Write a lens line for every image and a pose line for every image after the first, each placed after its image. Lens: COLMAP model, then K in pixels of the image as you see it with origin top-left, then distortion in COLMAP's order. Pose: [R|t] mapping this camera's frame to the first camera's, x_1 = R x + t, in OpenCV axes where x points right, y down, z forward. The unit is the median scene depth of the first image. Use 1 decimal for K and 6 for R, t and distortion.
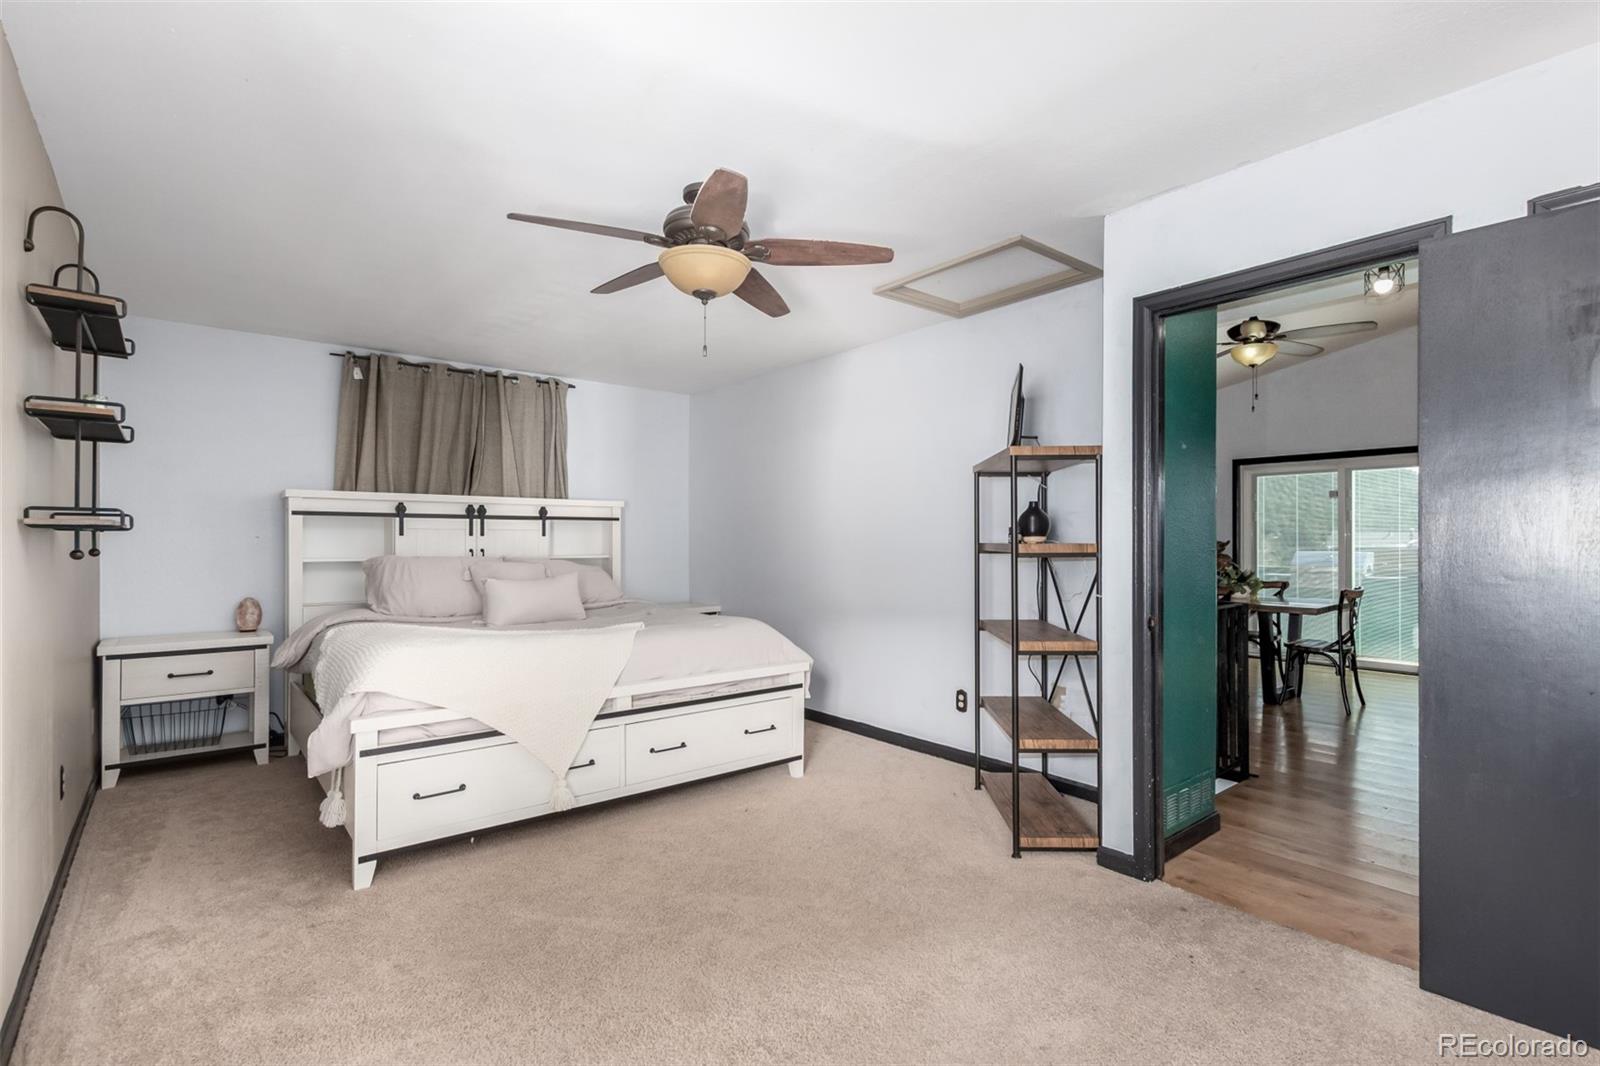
lens RADIAL K [[763.1, 0, 801.5], [0, 763.1, 531.0], [0, 0, 1]] dist [0.011734, -0.002697]
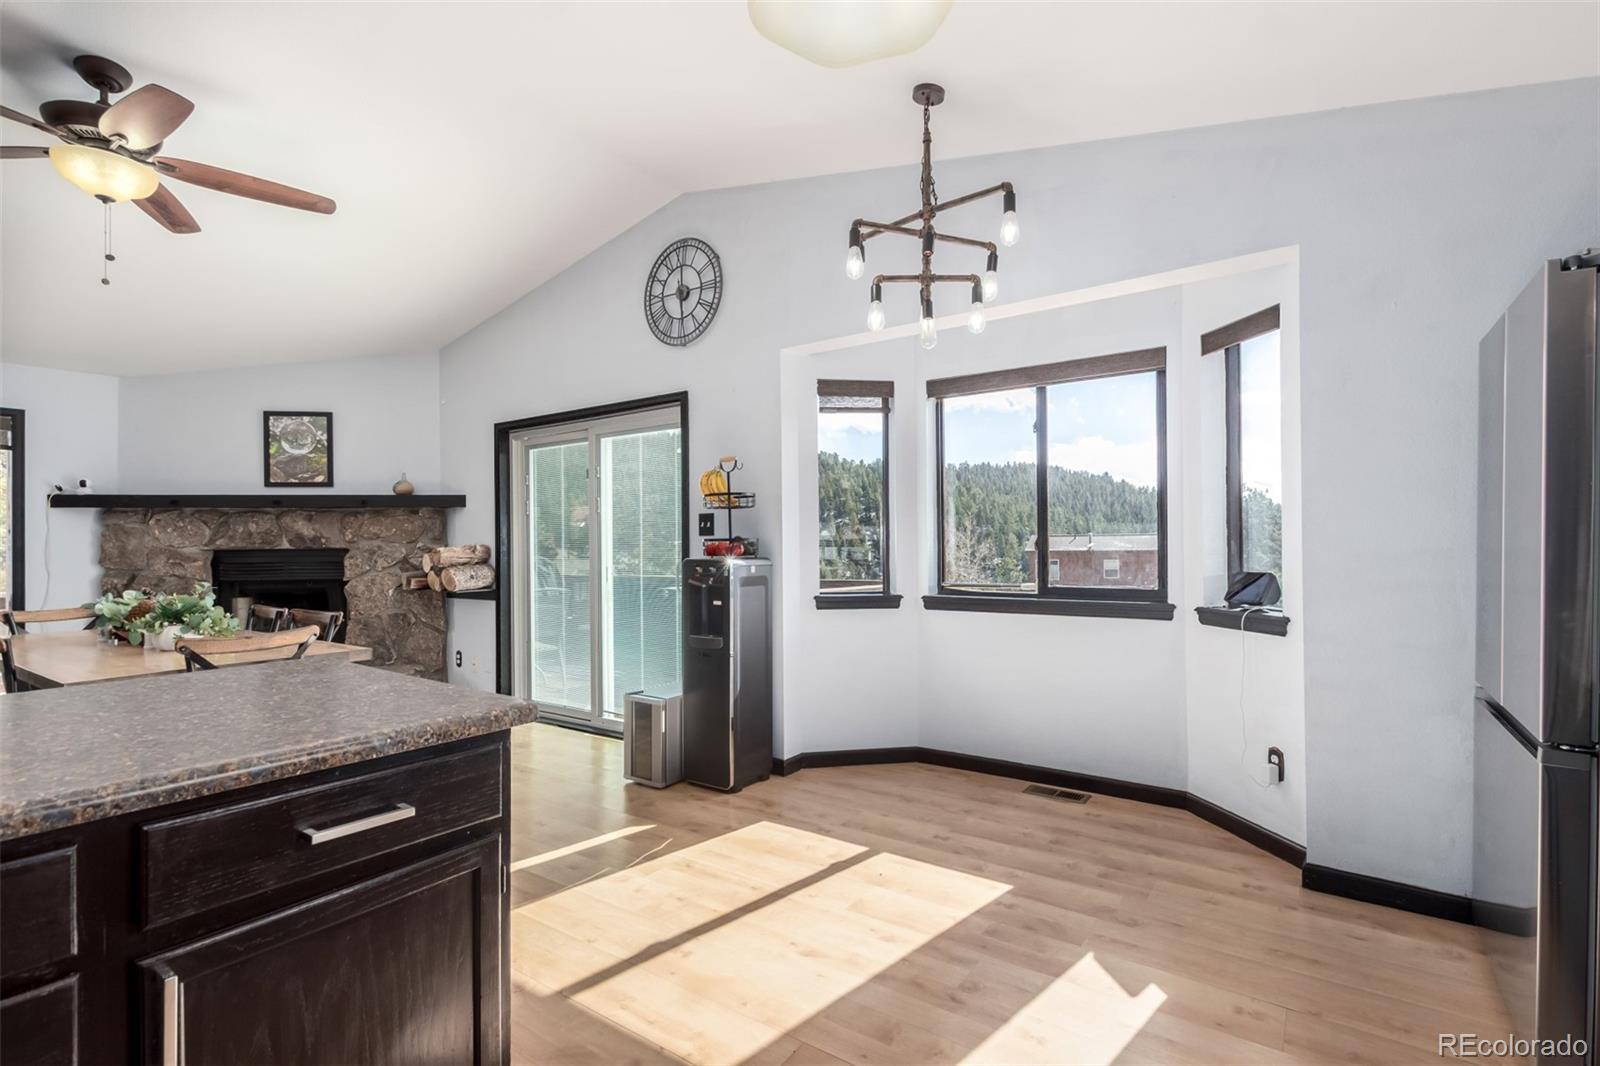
lens RADIAL K [[763.1, 0, 825.8], [0, 763.1, 536.3], [0, 0, 1]] dist [0.011734, -0.002697]
pose [[0.963668, -0.009769, 0.266923, 0.934117], [0.011873, 0.999910, -0.006272, 0.018385], [-0.266838, 0.009213, 0.963697, 0.377504]]
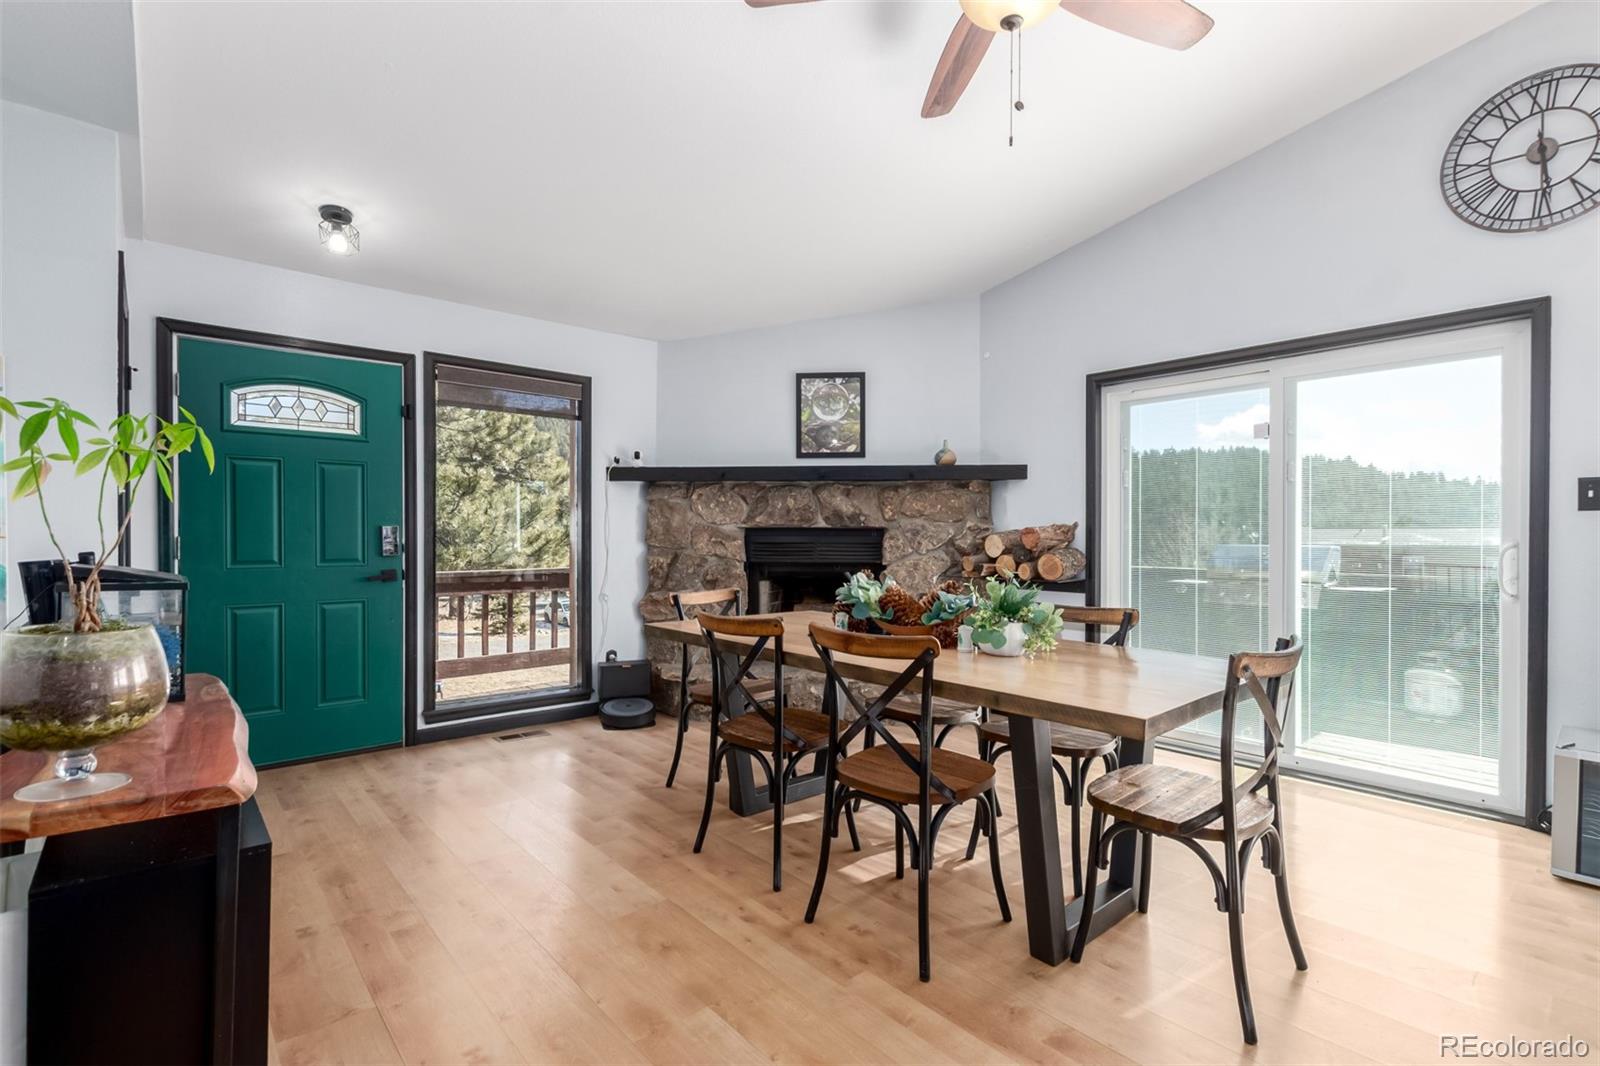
lens RADIAL K [[763.1, 0, 804.8], [0, 763.1, 541.3], [0, 0, 1]] dist [0.011734, -0.002697]
pose [[0.999607, -0.001561, 0.028003, 0.483988], [0.001229, 0.999929, 0.011887, 0.025538], [-0.028020, -0.011848, 0.999537, 0.642236]]
